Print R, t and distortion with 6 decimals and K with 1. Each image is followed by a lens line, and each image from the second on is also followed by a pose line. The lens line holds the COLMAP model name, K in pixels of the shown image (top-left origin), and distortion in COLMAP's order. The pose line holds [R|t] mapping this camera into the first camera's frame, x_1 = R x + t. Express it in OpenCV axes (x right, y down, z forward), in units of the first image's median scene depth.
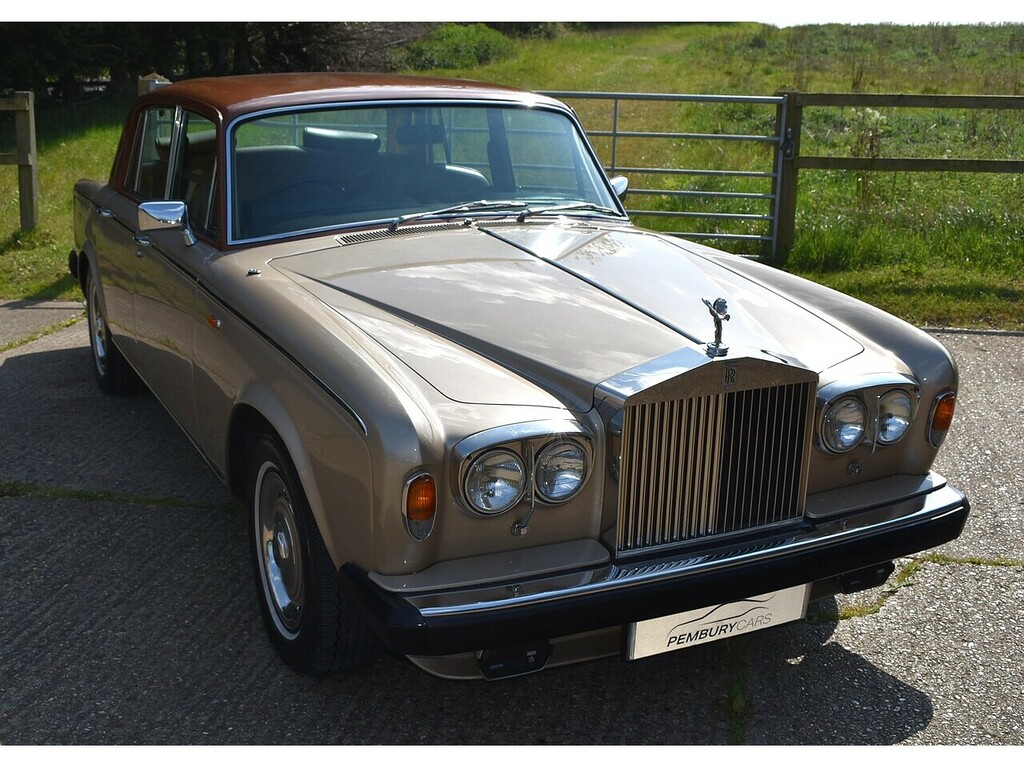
lens RADIAL K [[1253.1, 0, 481.0], [0, 1253.1, 389.5], [0, 0, 1]] dist [-0.066416, 0.006517]
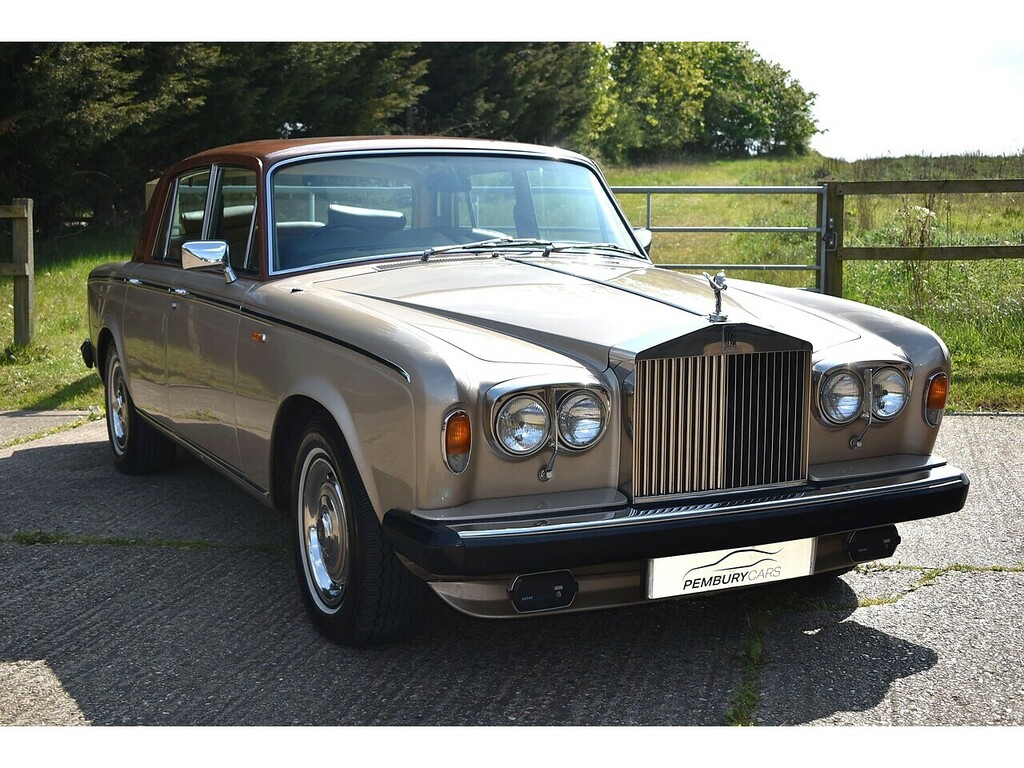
lens RADIAL K [[1494.0, 0, 512.0], [0, 1494.0, 384.0], [0, 0, 1]] dist [-0.032211, -0.016643]
pose [[0.999879, -0.015542, 0.000907, 0.000746], [0.015511, 0.989549, -0.143360, 0.188448], [0.001331, 0.143357, 0.989670, -0.282157]]
